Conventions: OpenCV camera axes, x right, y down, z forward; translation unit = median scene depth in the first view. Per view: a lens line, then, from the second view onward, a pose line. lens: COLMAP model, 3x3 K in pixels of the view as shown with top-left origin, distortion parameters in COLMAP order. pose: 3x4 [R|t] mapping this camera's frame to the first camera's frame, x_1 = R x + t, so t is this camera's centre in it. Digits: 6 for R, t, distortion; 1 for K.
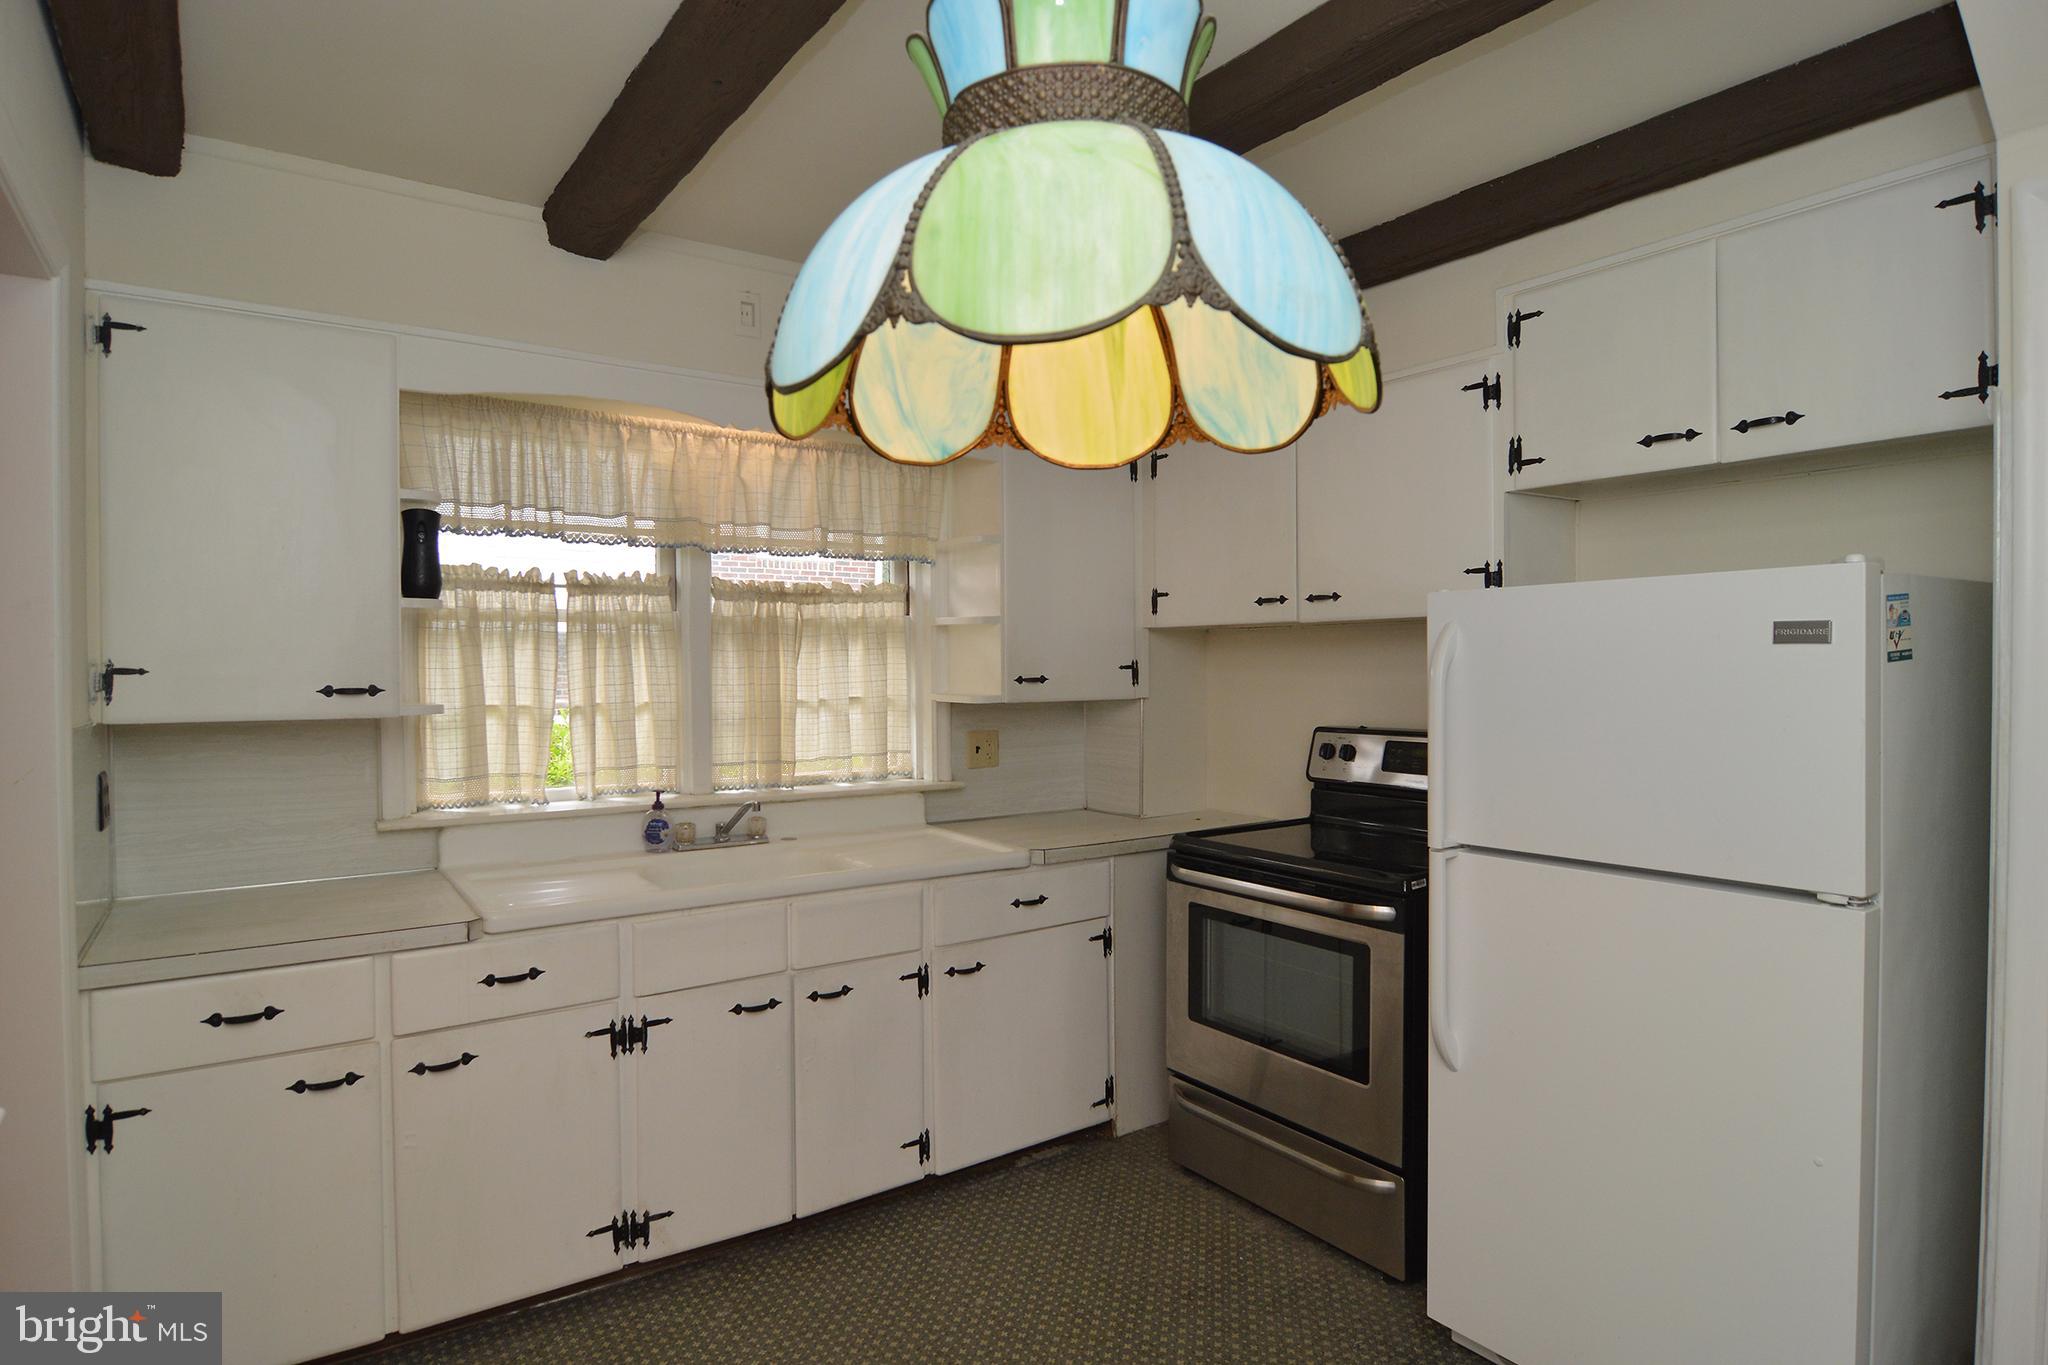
lens RADIAL K [[1112.8, 0, 1018.3], [0, 1112.8, 685.1], [0, 0, 1]] dist [-0.000271, -0.014310]
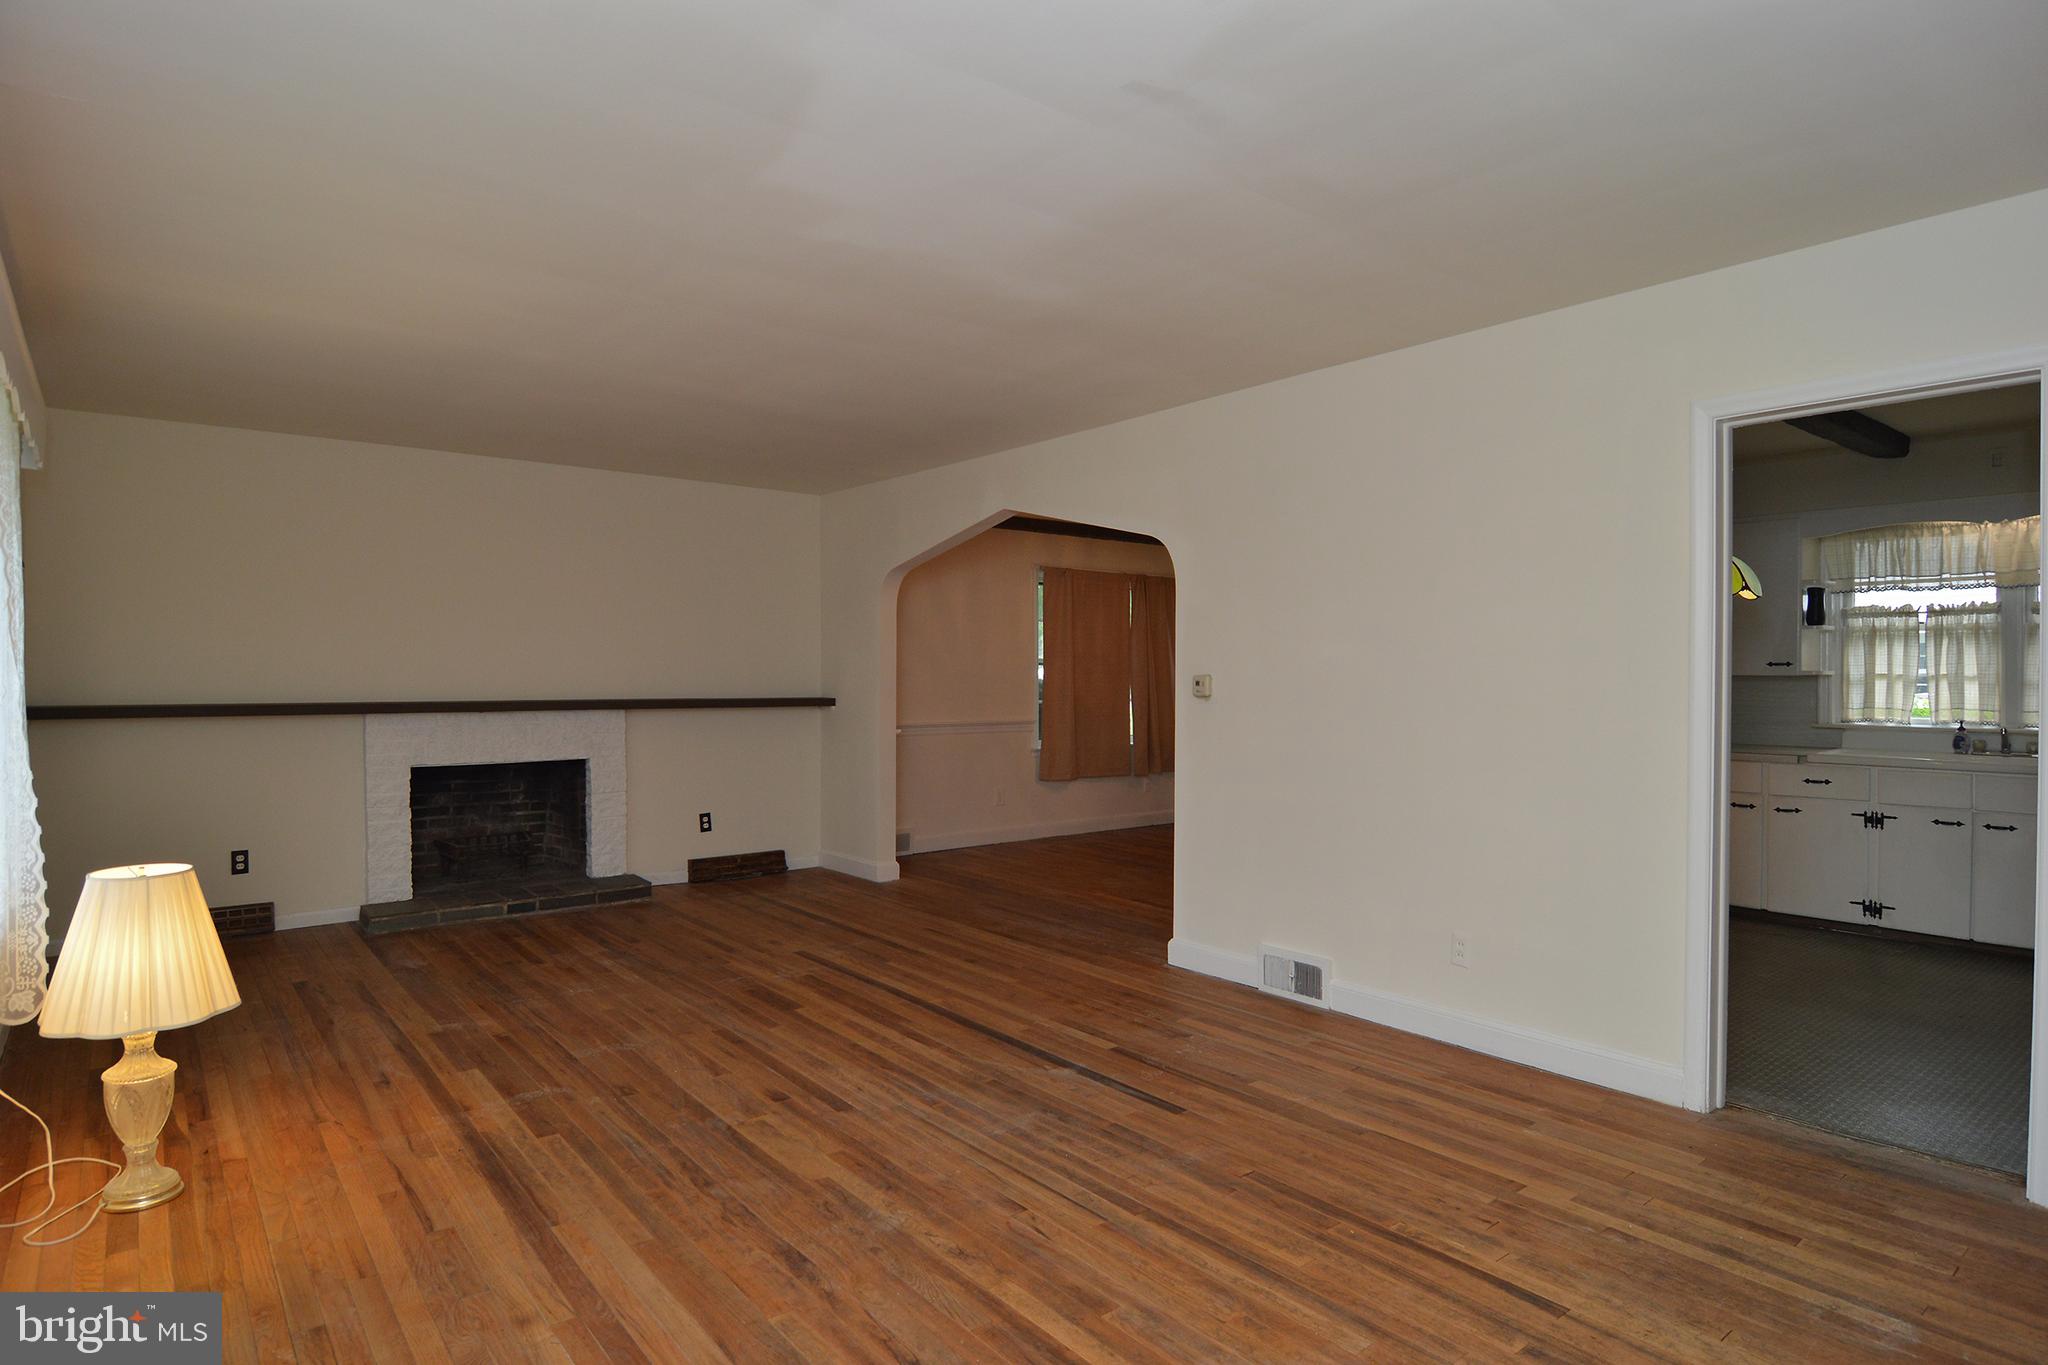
lens RADIAL K [[1112.8, 0, 1018.3], [0, 1112.8, 685.1], [0, 0, 1]] dist [-0.000271, -0.014310]
pose [[0.066544, 0.013692, -0.997690, 1.415958], [-0.018758, 0.999746, 0.012470, 0.042427], [0.997607, 0.017885, 0.066784, -0.695453]]
